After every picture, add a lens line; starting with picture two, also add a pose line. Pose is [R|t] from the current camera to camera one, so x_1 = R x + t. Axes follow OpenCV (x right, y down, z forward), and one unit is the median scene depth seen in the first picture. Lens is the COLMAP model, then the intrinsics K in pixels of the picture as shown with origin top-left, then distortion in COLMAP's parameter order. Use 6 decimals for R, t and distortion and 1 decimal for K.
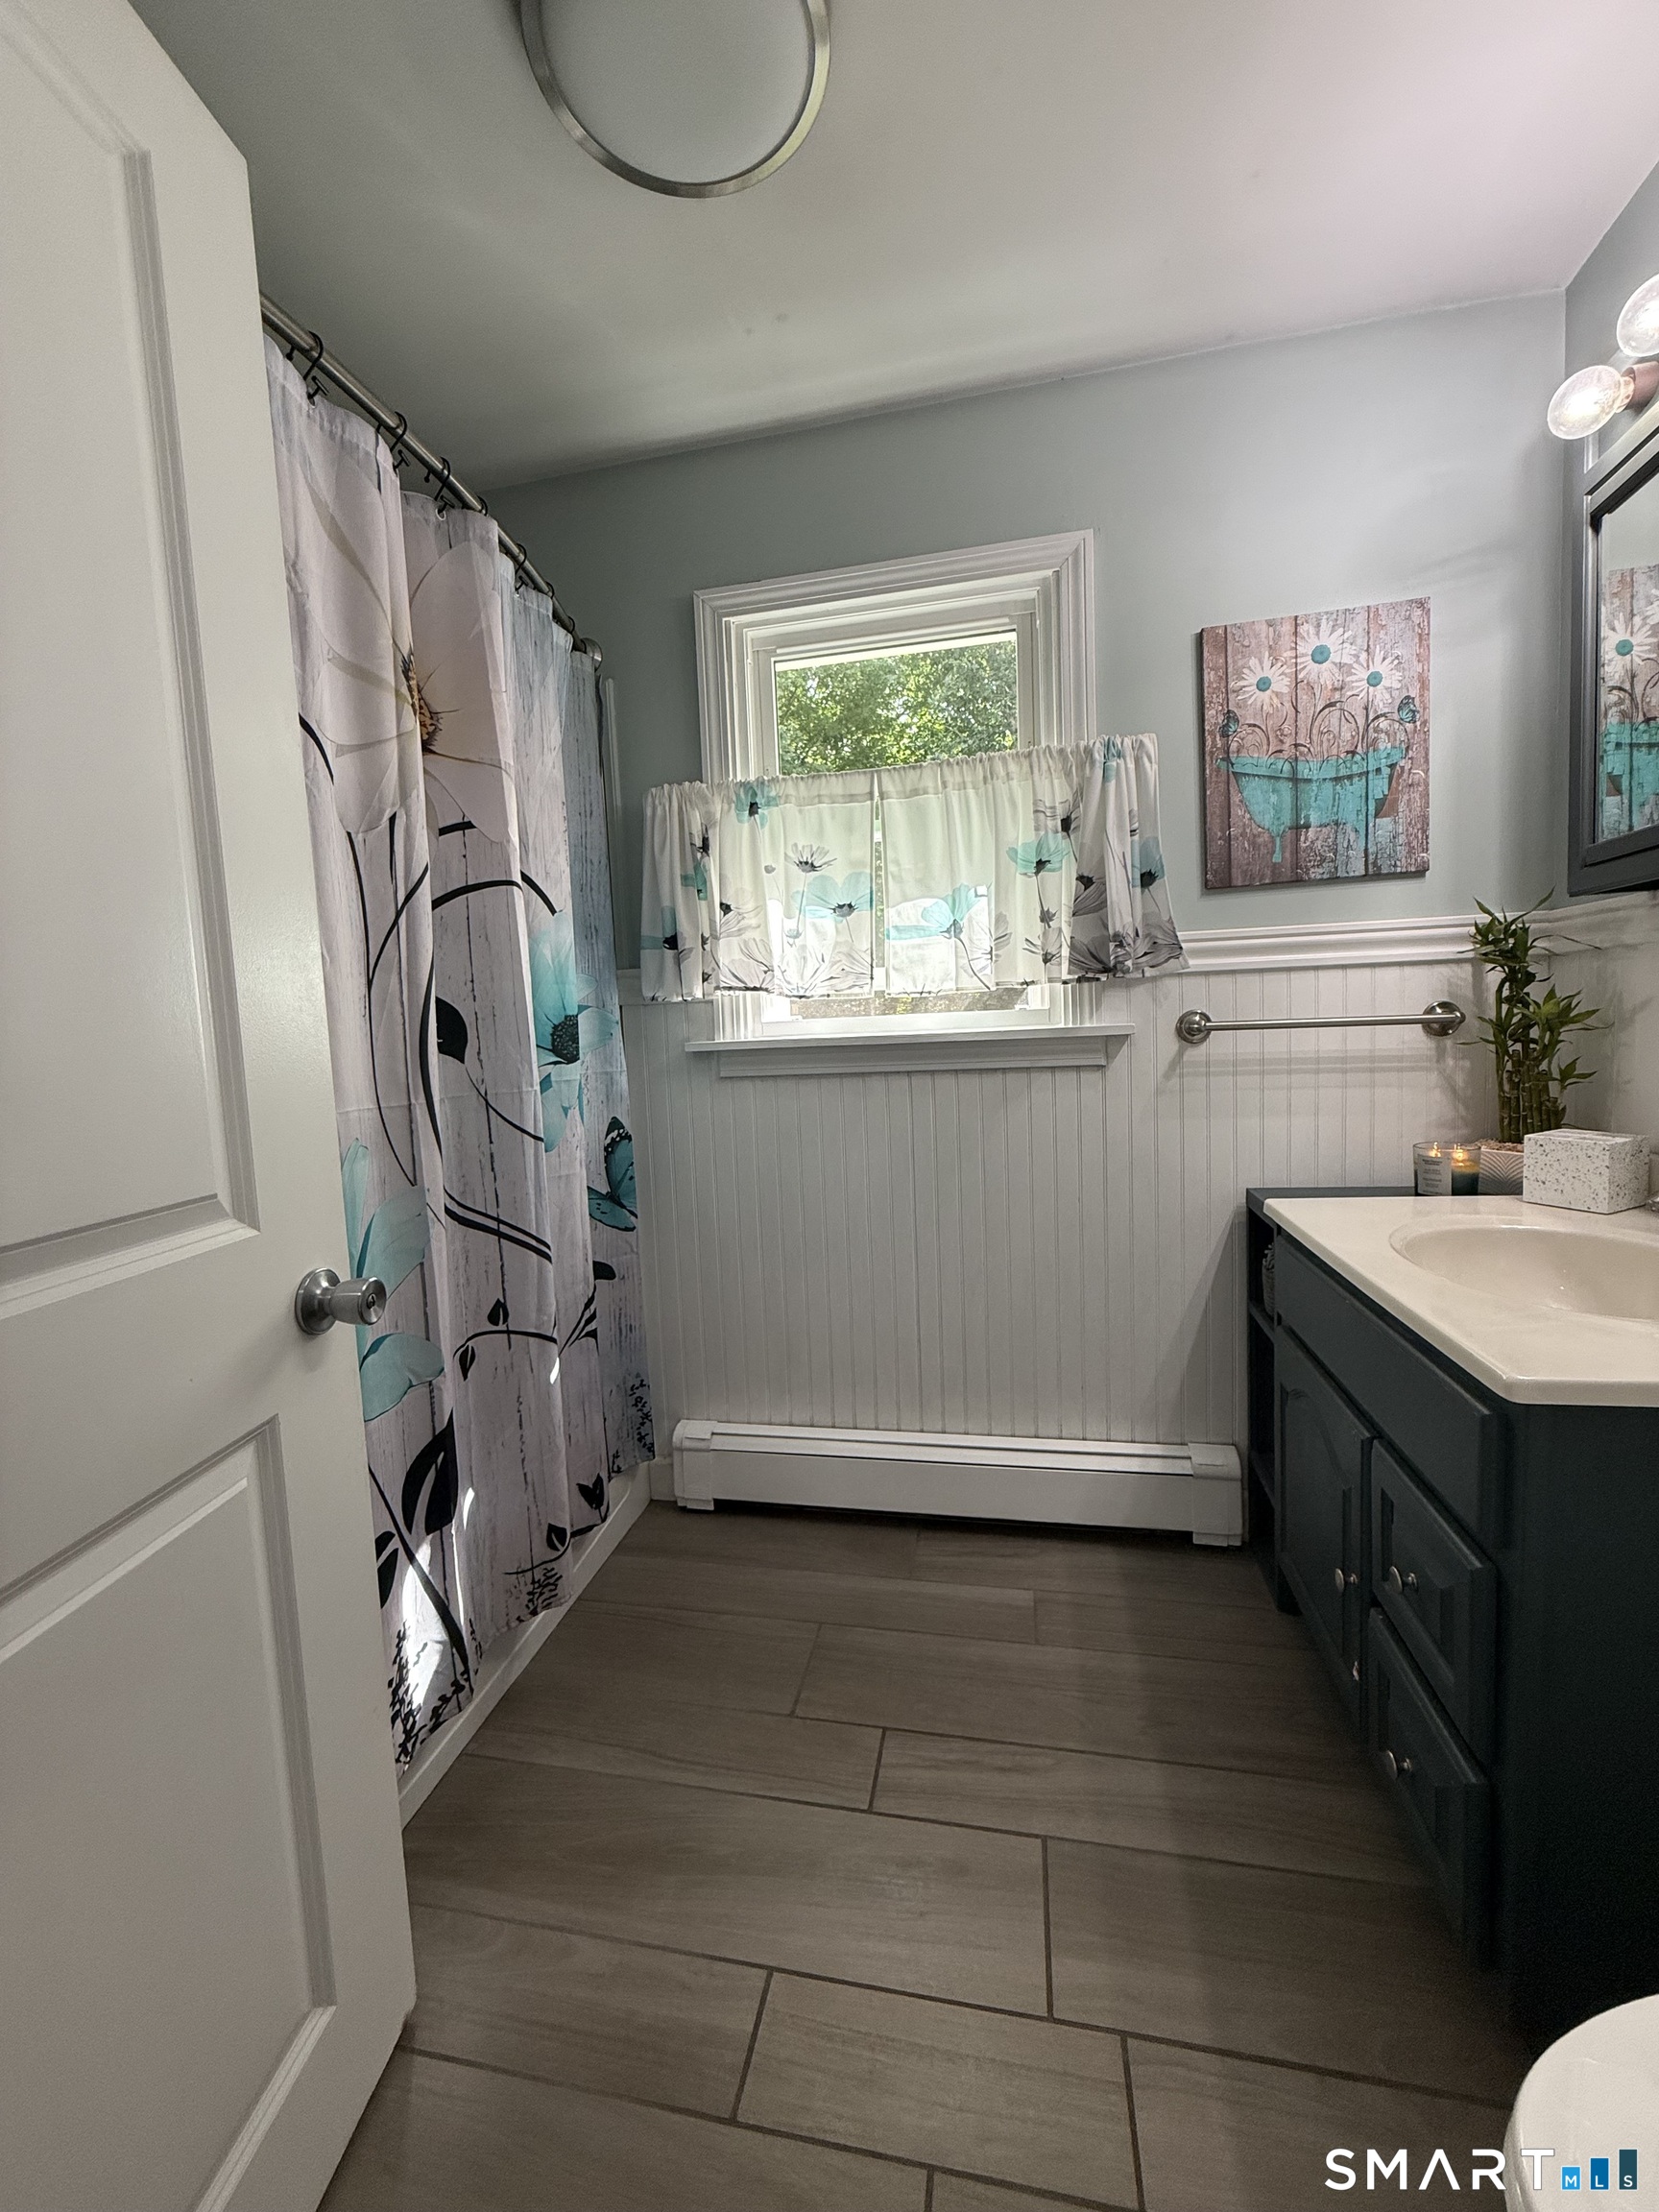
lens RADIAL K [[881.8, 0, 829.5], [0, 881.8, 1106.0], [0, 0, 1]] dist [0.000190, -0.000163]
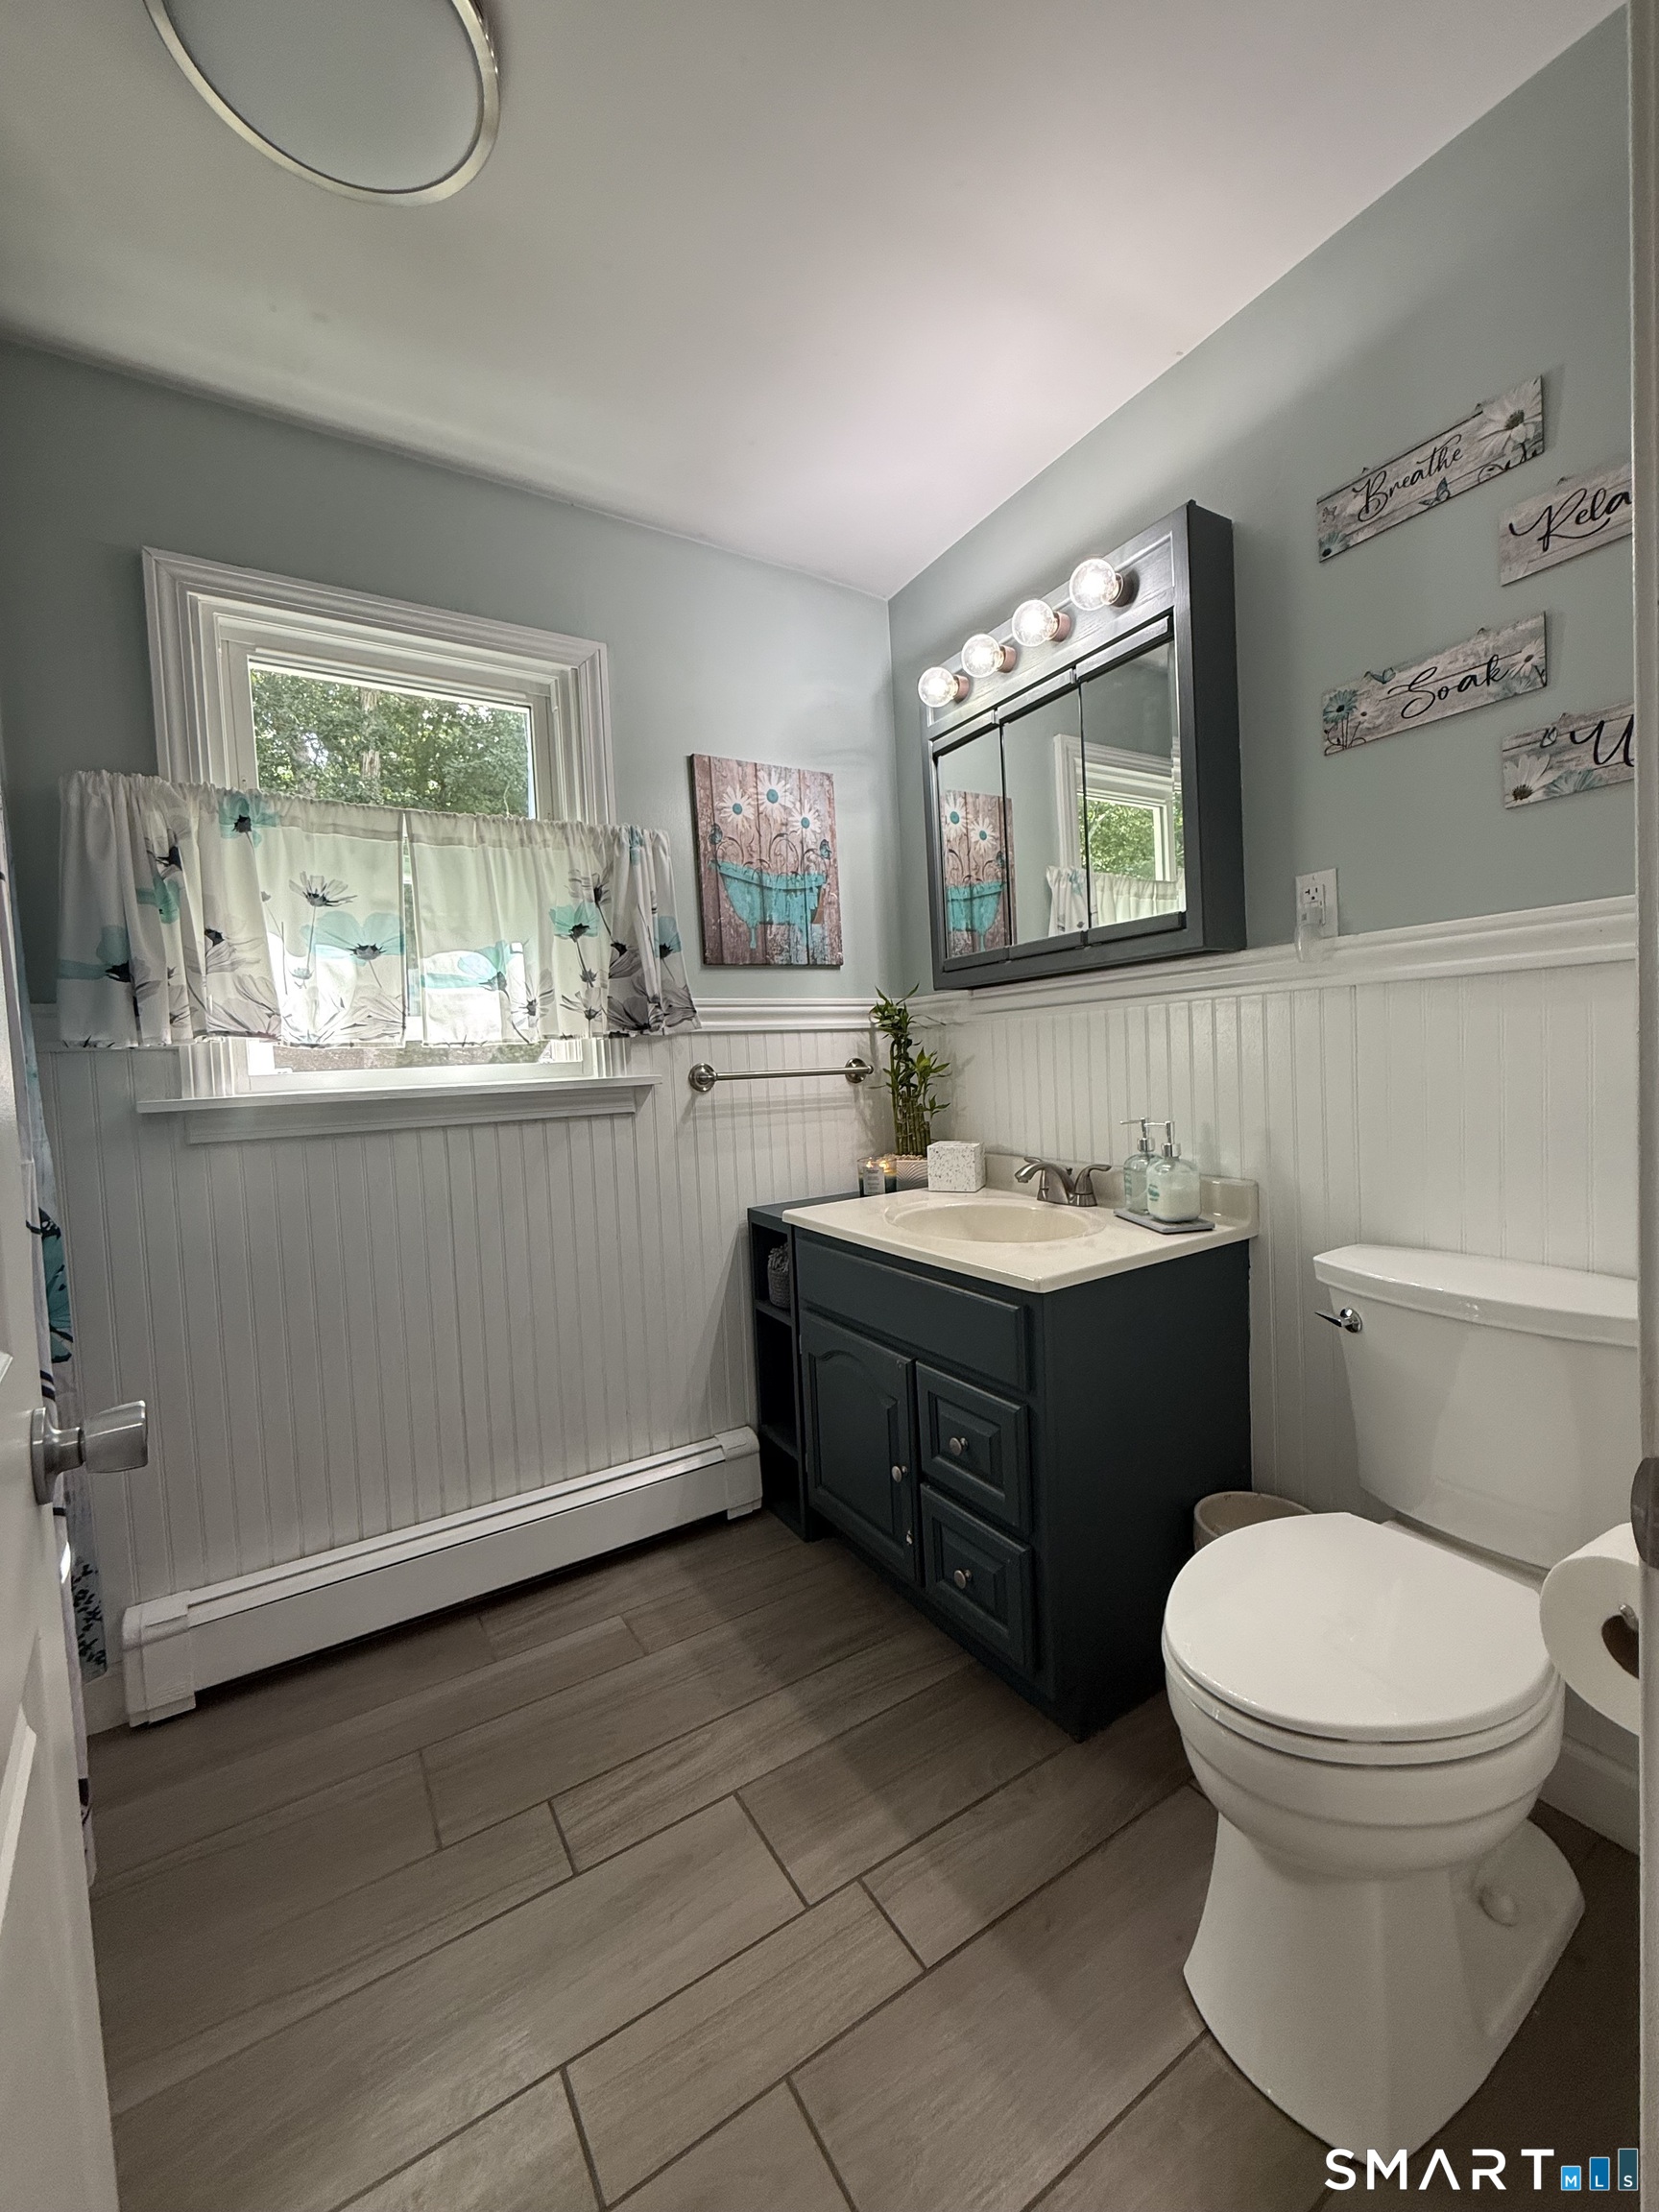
lens RADIAL K [[881.8, 0, 829.5], [0, 881.8, 1106.0], [0, 0, 1]] dist [0.000190, -0.000163]
pose [[0.721398, -0.025469, 0.692052, -0.291080], [0.076065, 0.996191, -0.042628, 0.012742], [-0.688330, 0.083393, 0.720588, 0.025698]]
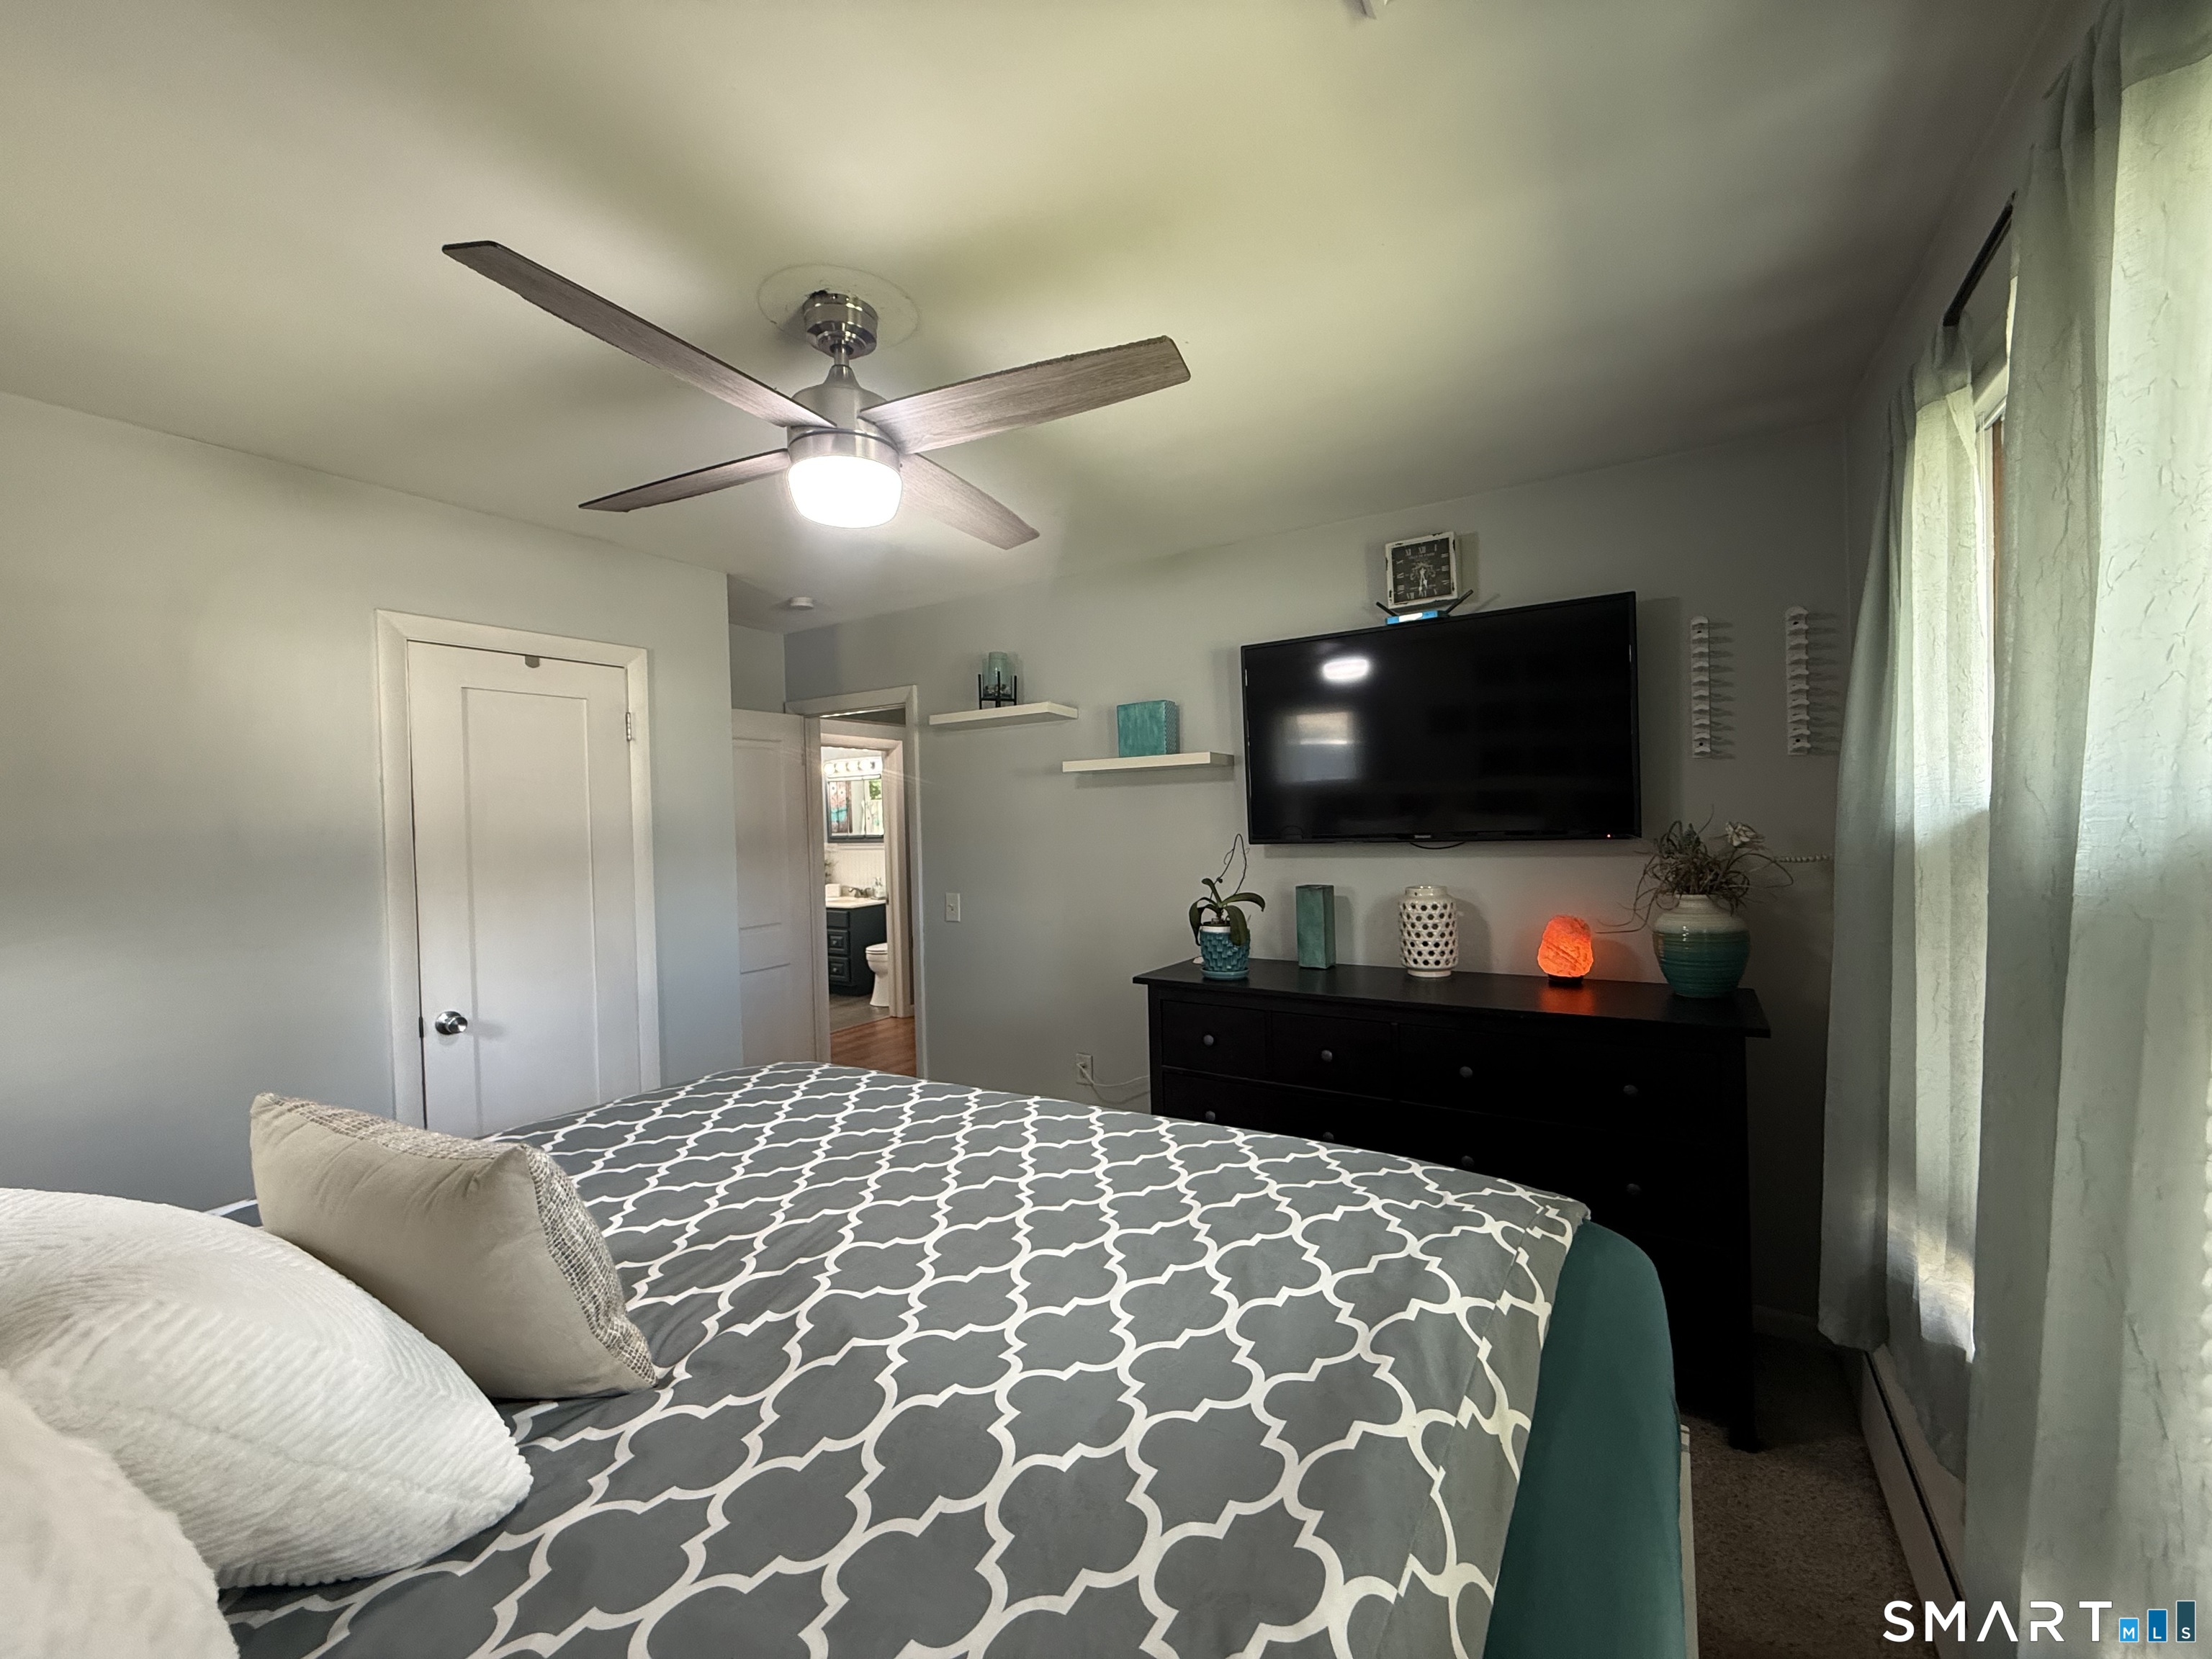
lens RADIAL K [[881.8, 0, 1101.1], [0, 881.8, 830.2], [0, 0, 1]] dist [0.000190, -0.000163]
pose [[0.347271, 0.019201, 0.937568, -3.487211], [0.090336, 0.994456, -0.053826, 0.131435], [-0.933404, 0.103389, 0.343611, -2.375389]]
